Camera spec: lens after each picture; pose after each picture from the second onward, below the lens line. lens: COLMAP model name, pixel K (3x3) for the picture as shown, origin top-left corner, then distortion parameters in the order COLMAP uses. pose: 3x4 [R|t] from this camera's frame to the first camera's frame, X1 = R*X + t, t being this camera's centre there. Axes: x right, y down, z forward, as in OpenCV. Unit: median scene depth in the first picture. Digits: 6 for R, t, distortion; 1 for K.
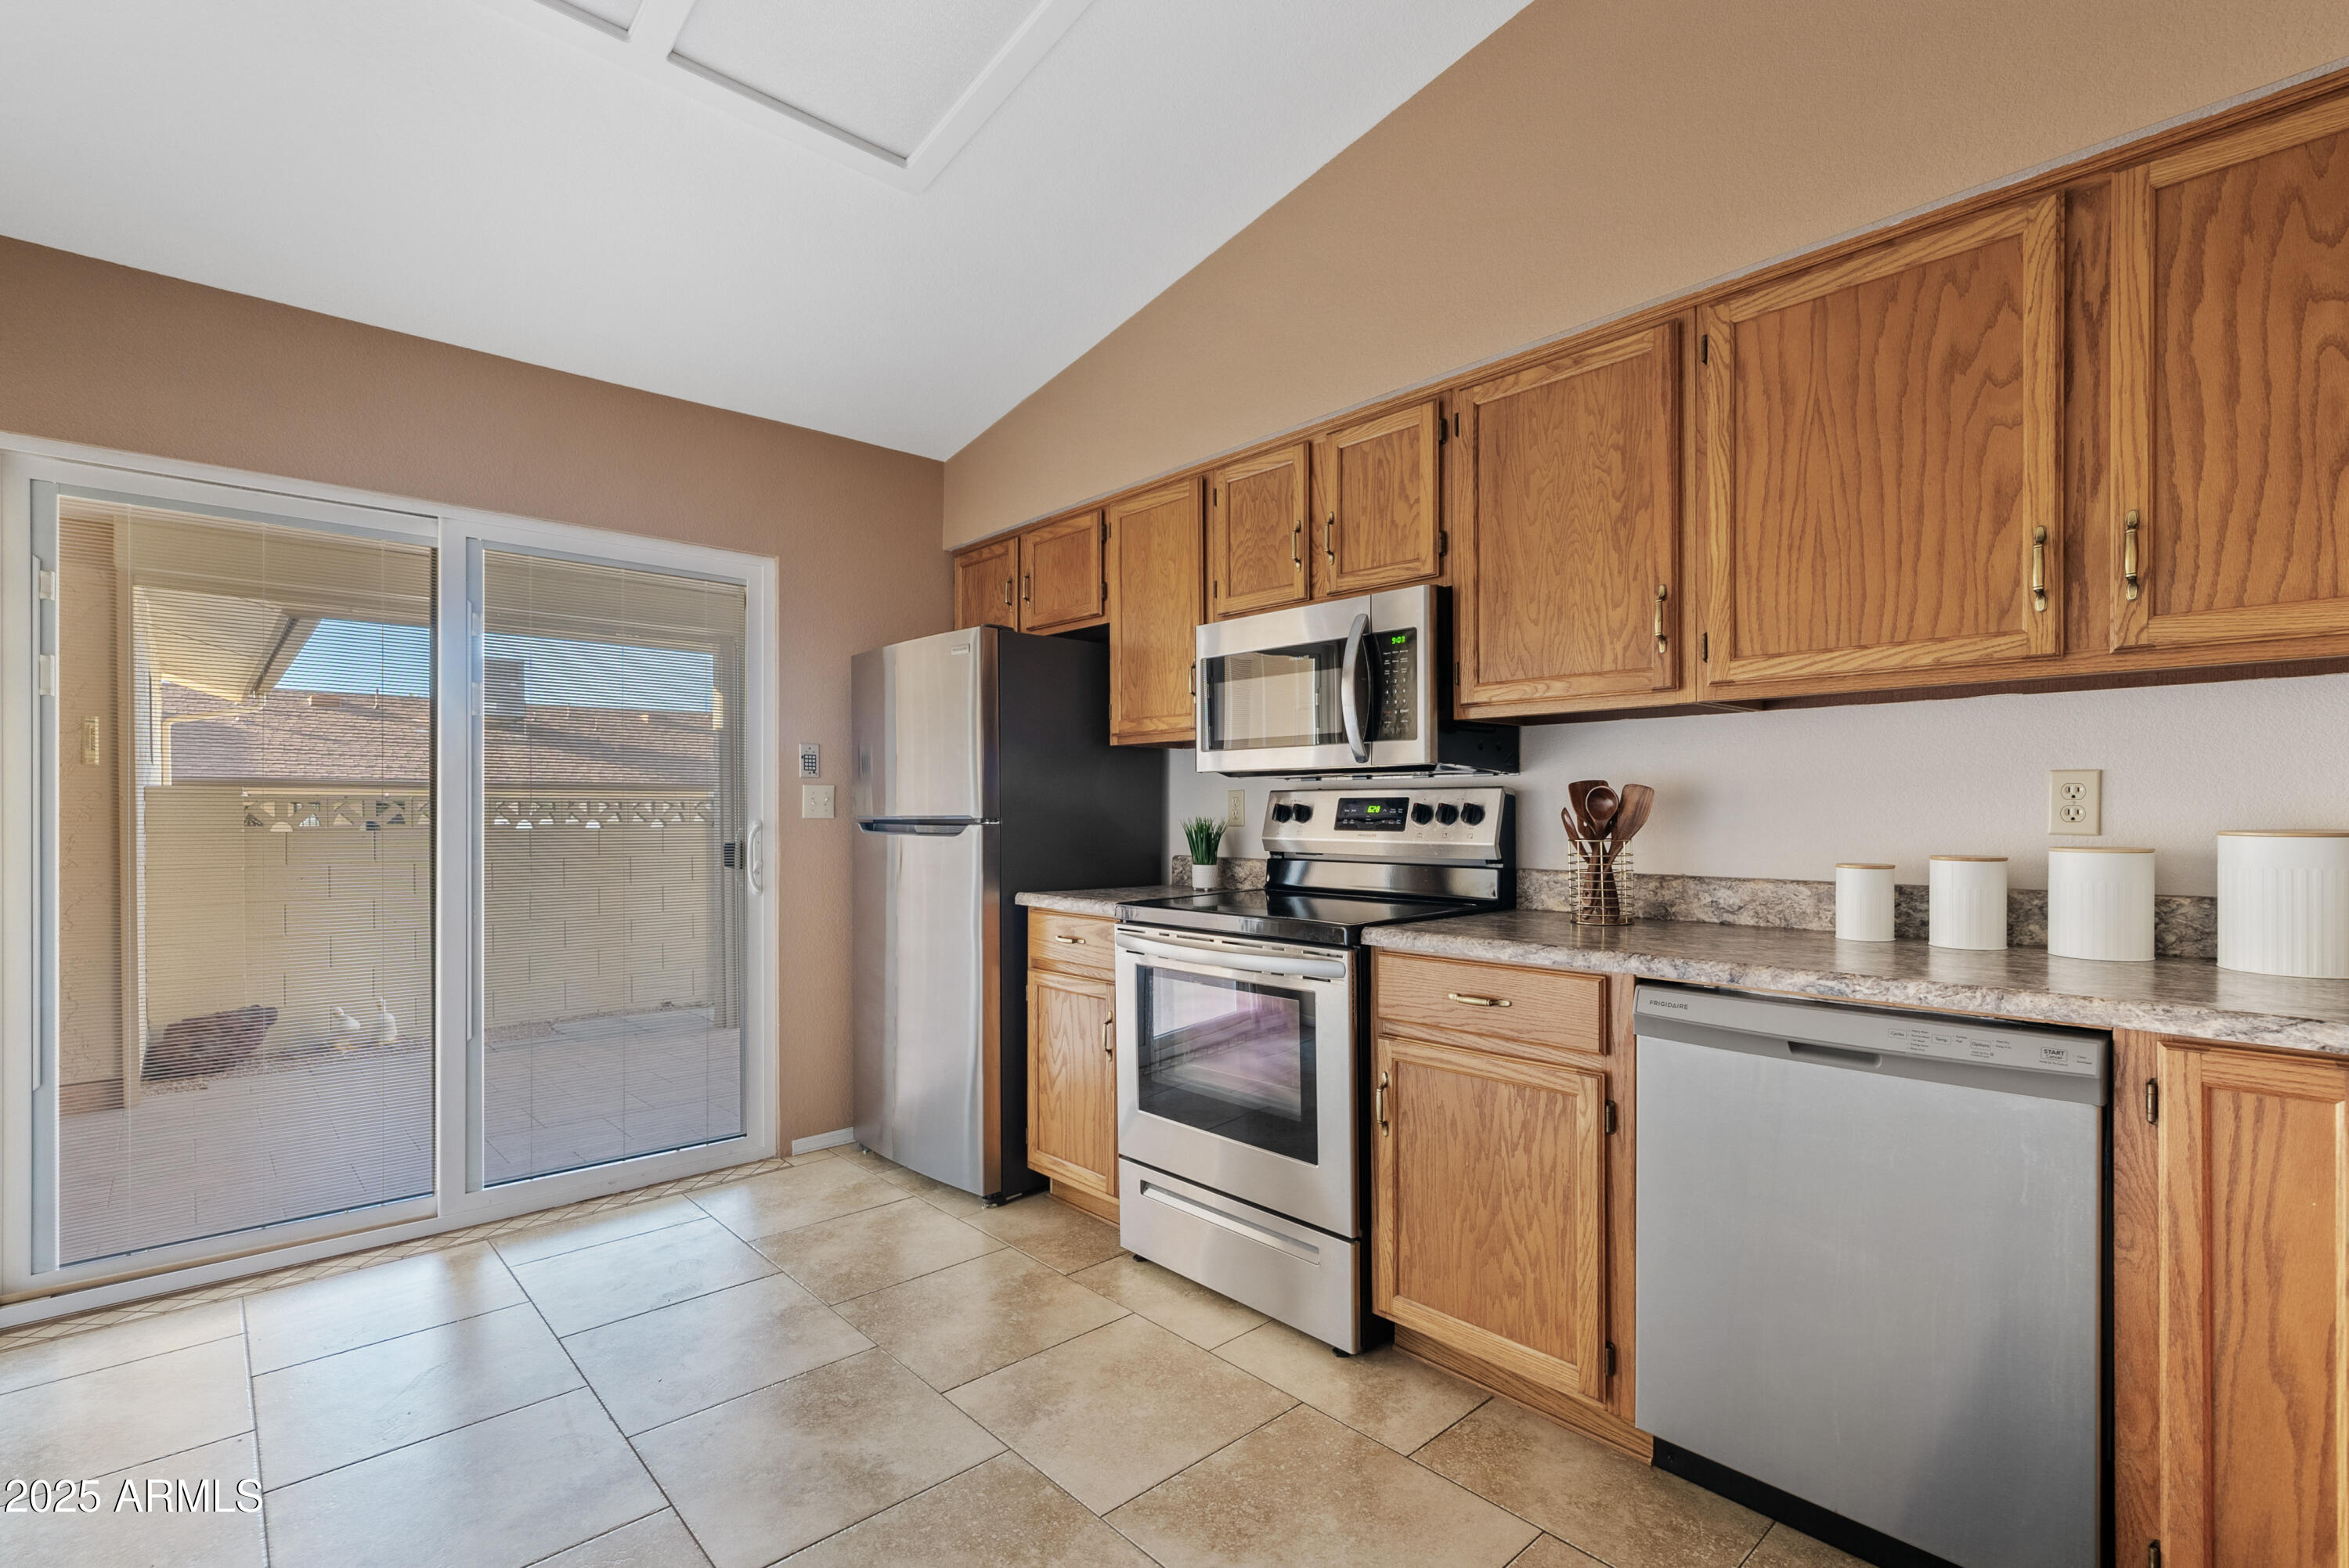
lens RADIAL K [[1073.9, 0, 1166.4], [0, 1073.9, 815.7], [0, 0, 1]] dist [0.000155, -0.000079]
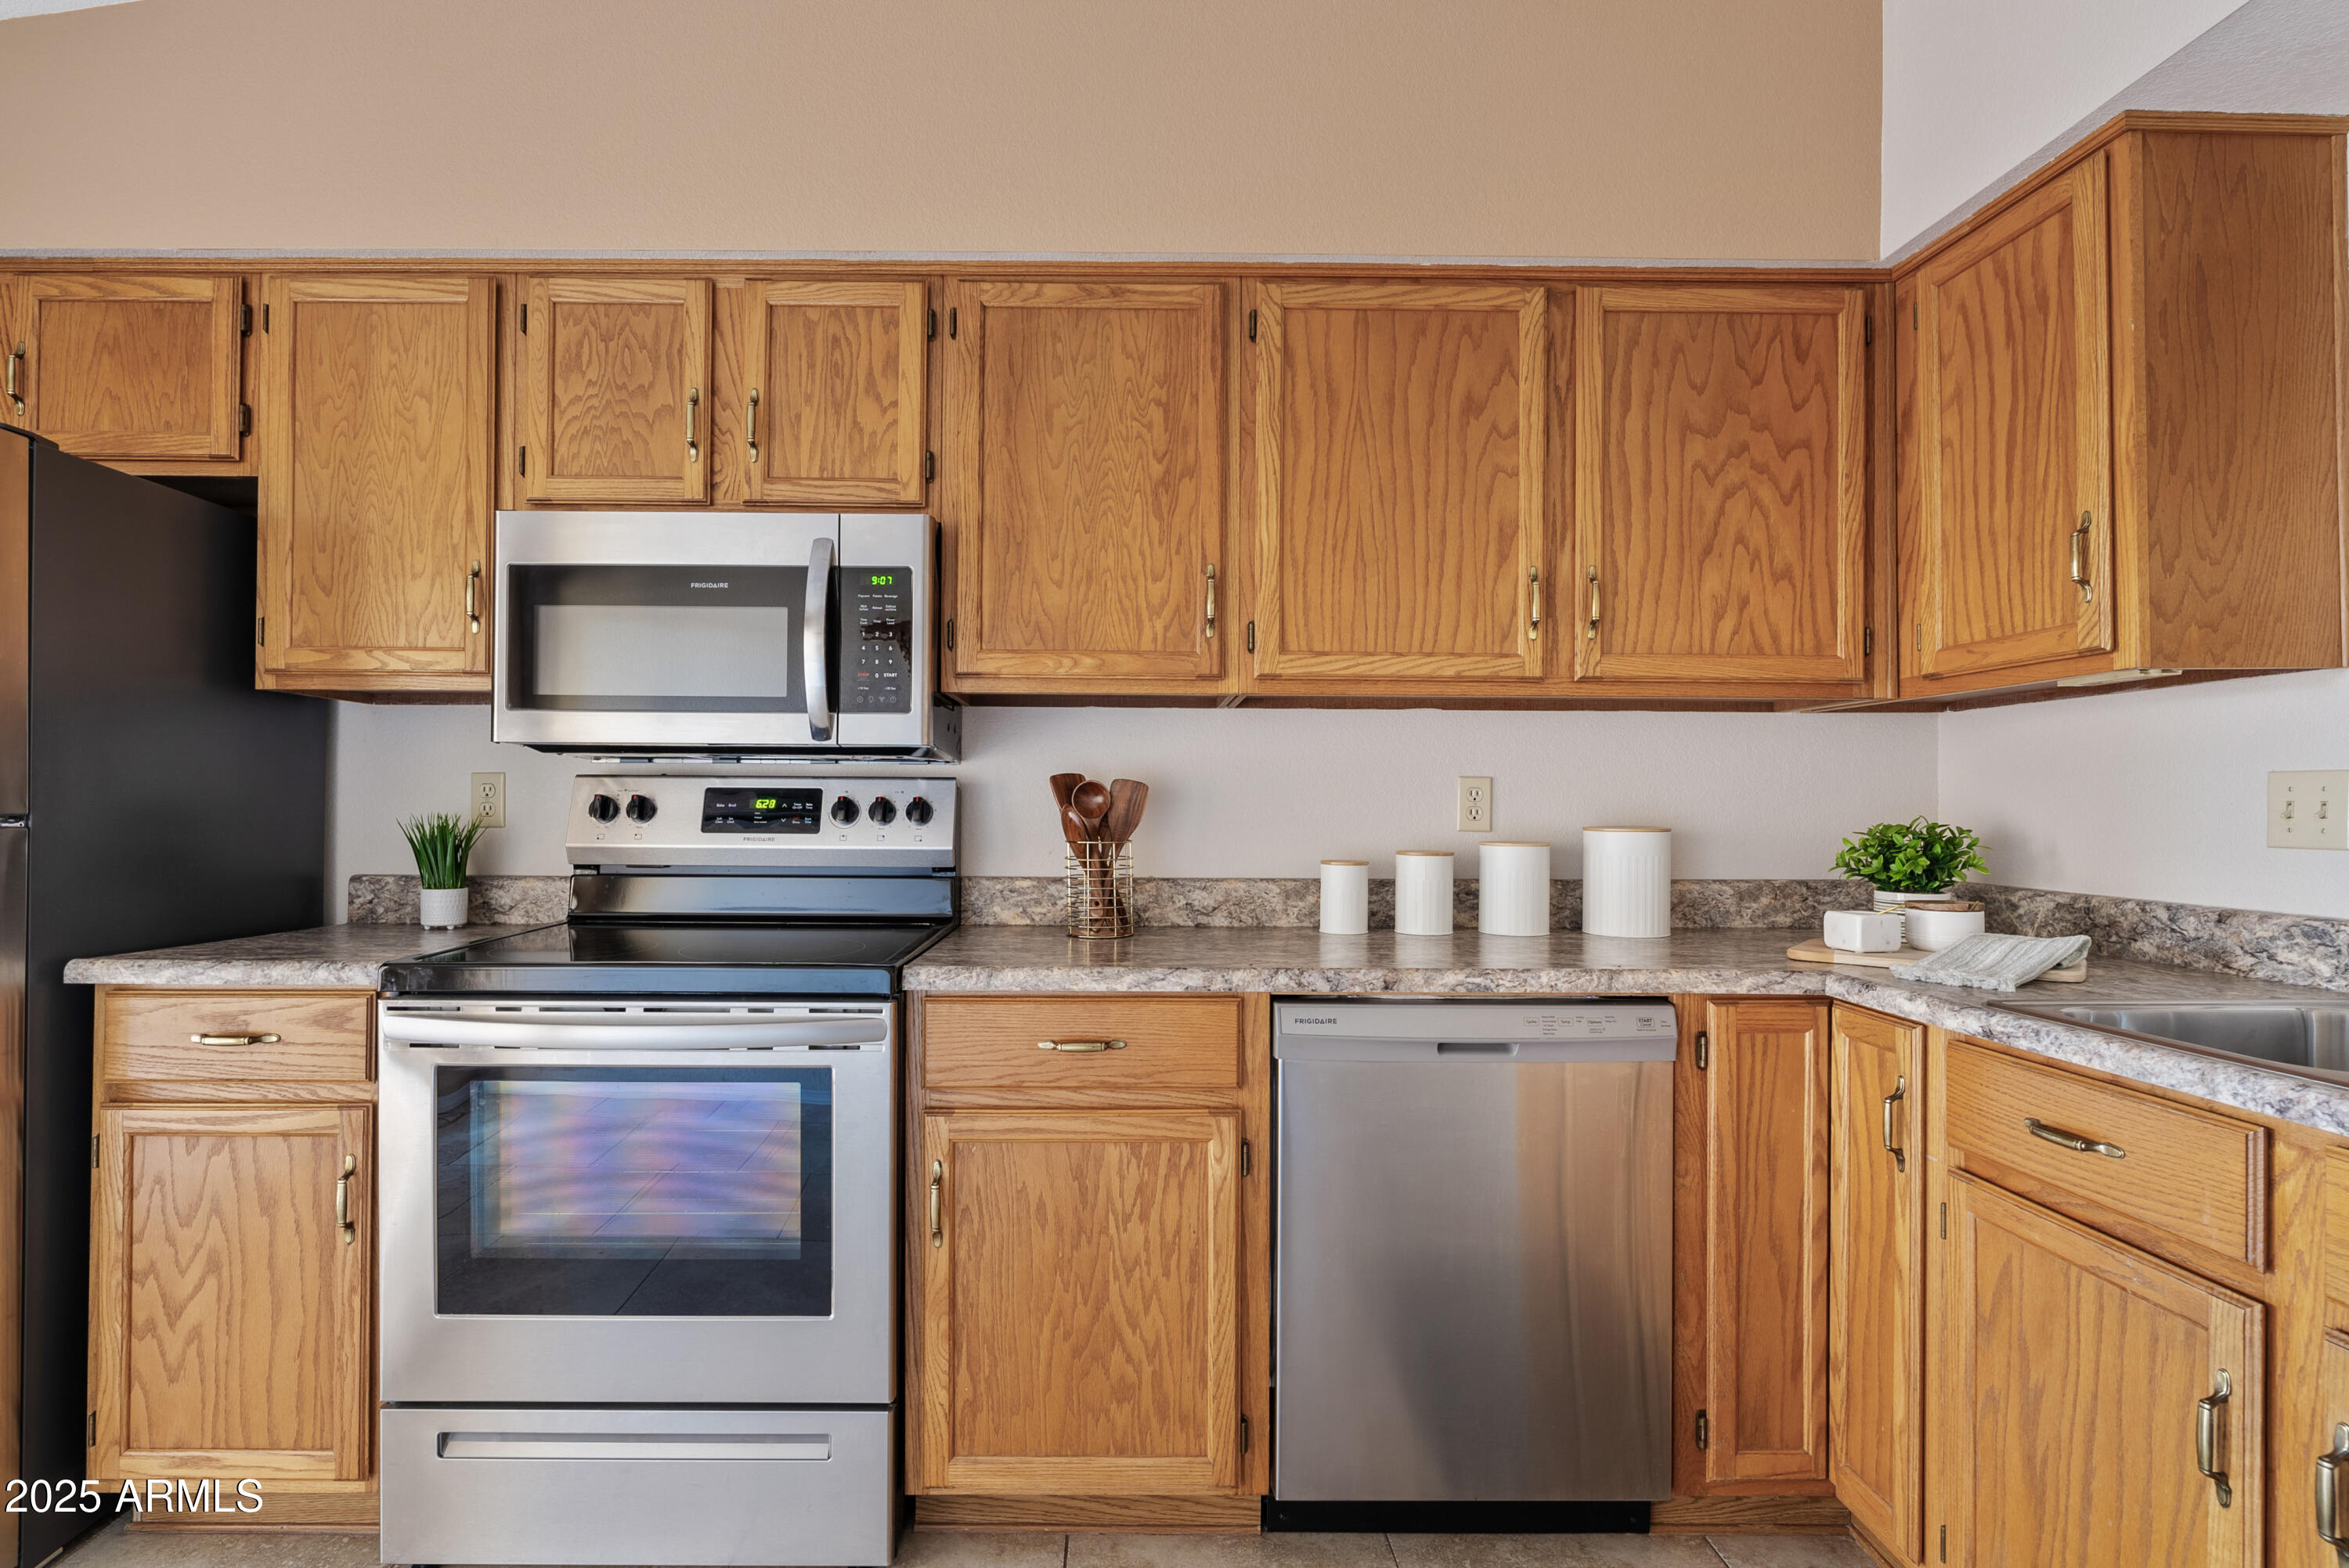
lens RADIAL K [[1140.6, 0, 1135.8], [0, 1140.6, 797.9], [0, 0, 1]] dist [-0.007073, 0.000842]
pose [[0.668412, 0.012326, 0.743689, -0.296285], [-0.003636, 0.999905, -0.013304, -0.000828], [-0.743782, 0.006189, 0.668394, 0.379926]]
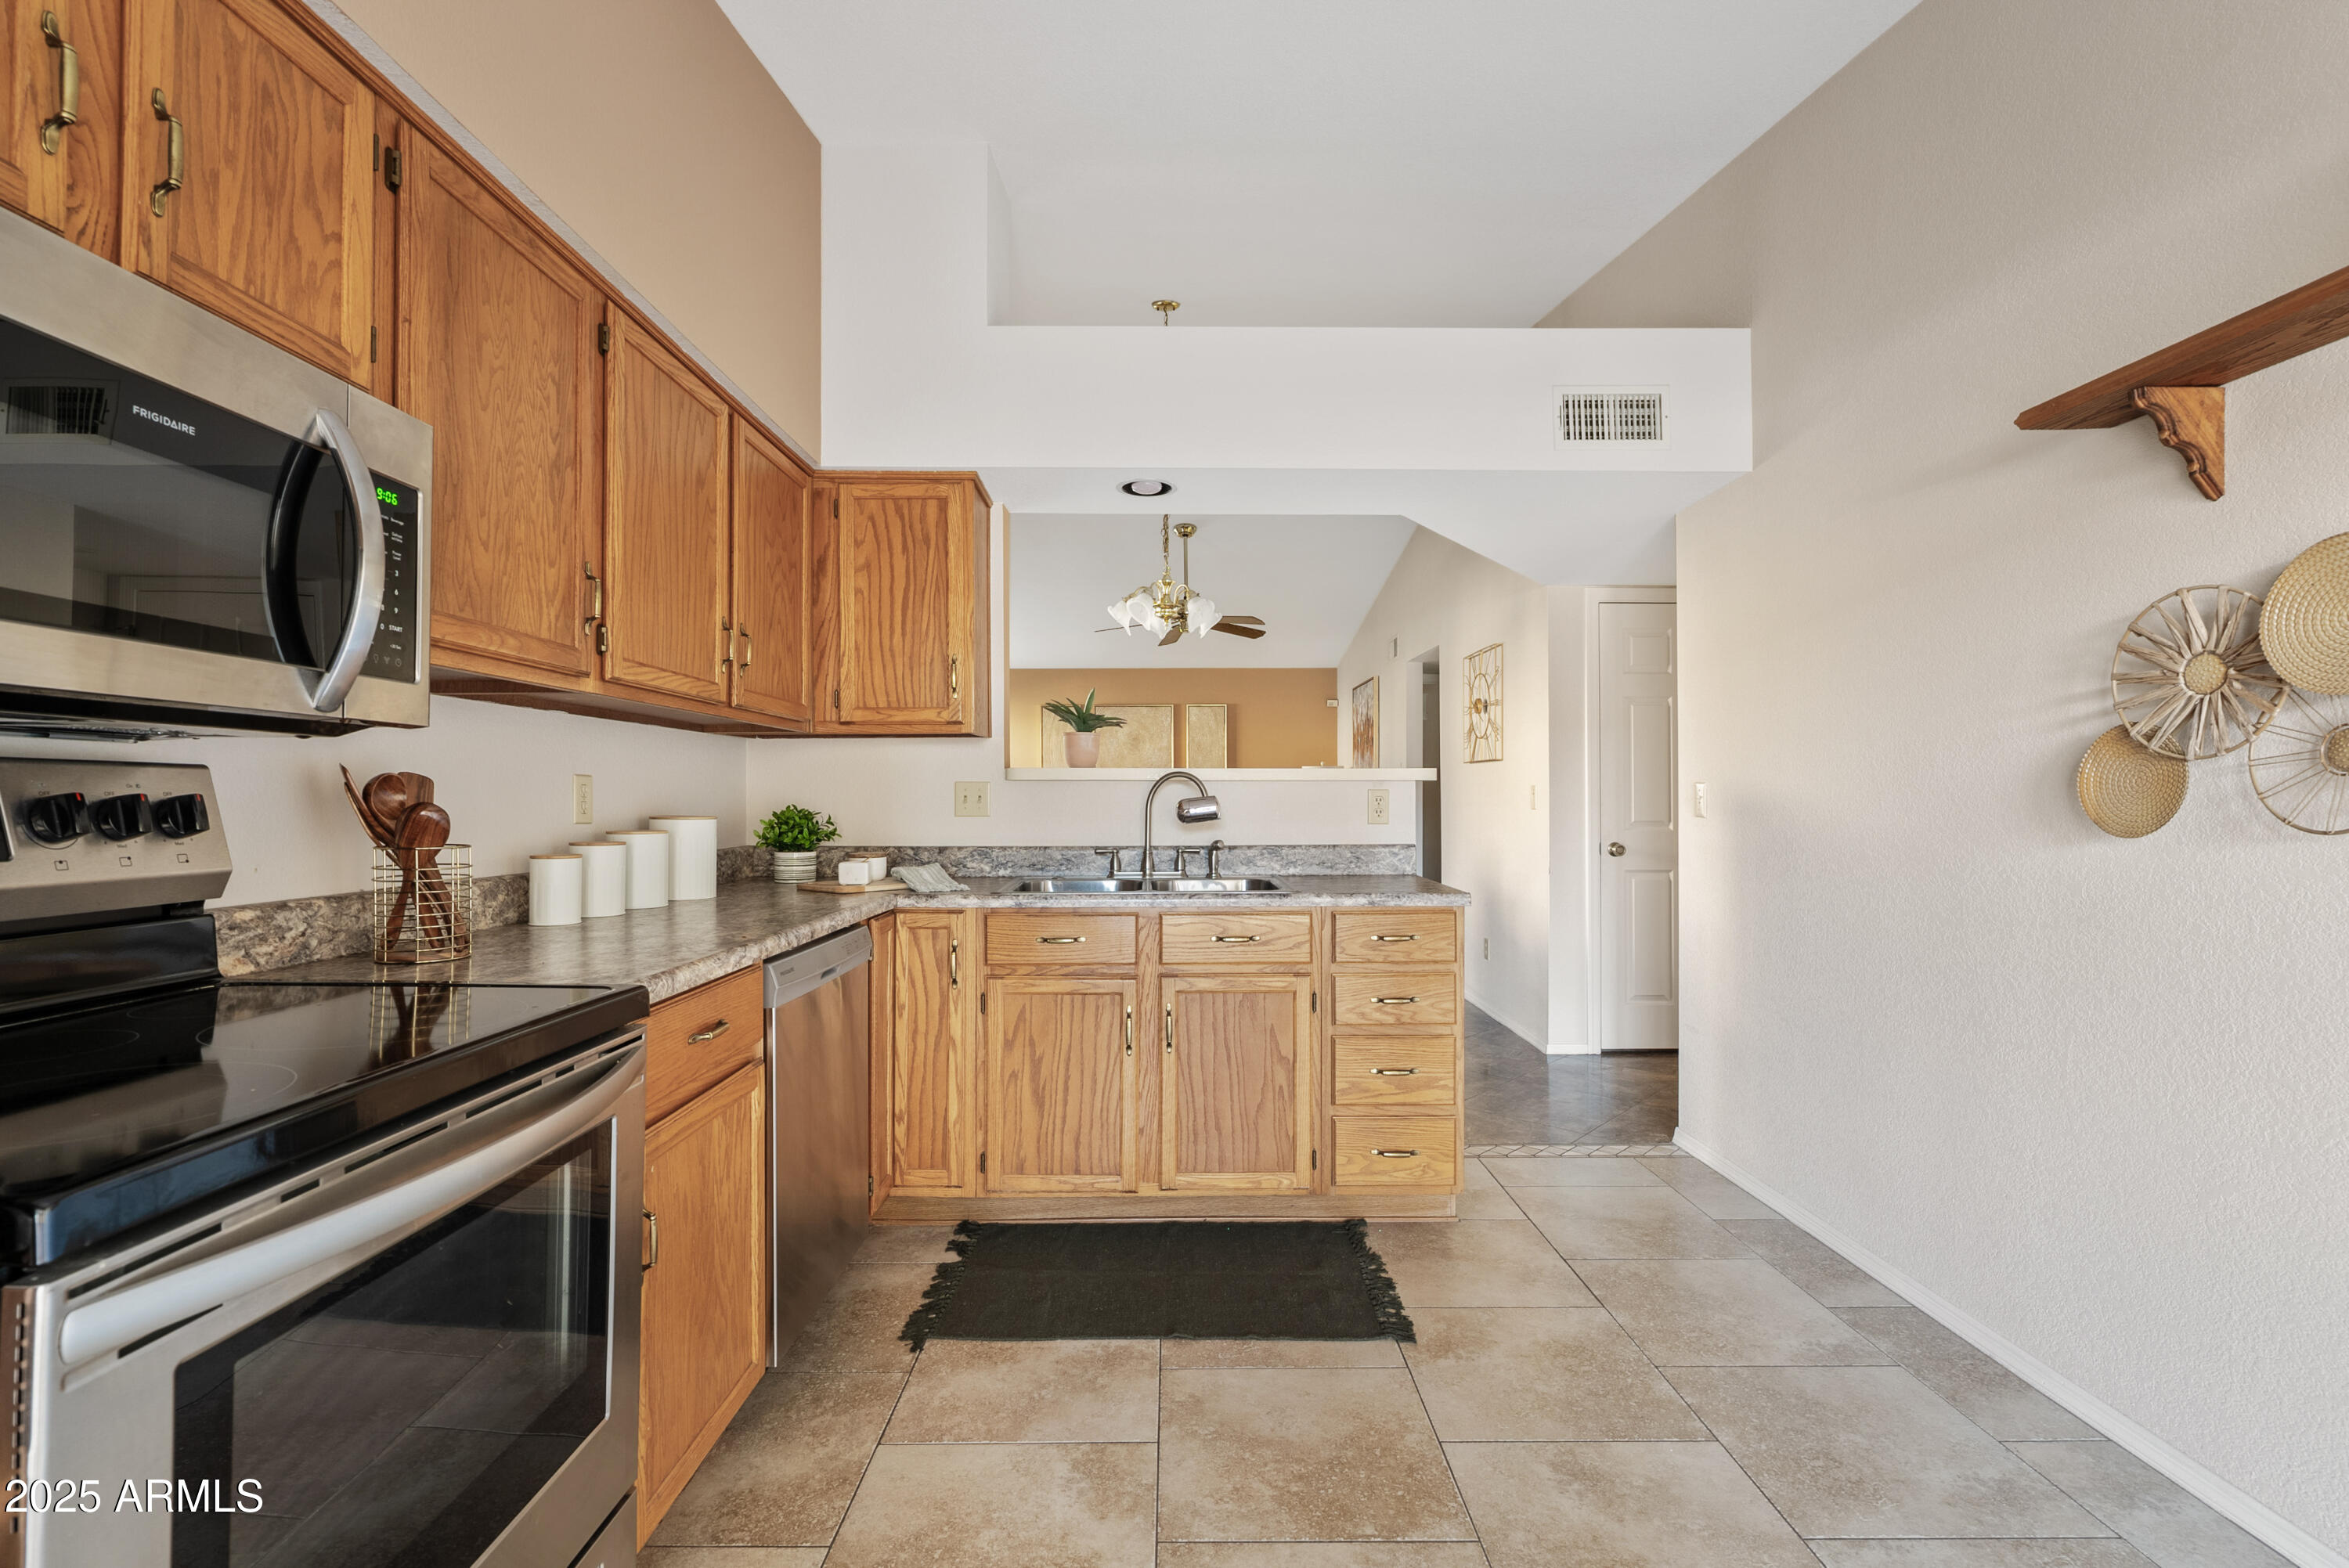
lens RADIAL K [[1073.9, 0, 1174.8], [0, 1073.9, 785.4], [0, 0, 1]] dist [0.000155, -0.000079]
pose [[-0.744249, 0.015298, 0.667727, -0.512547], [0.011172, 0.999883, -0.010455, -0.006526], [-0.667809, -0.000321, -0.744332, 1.303979]]
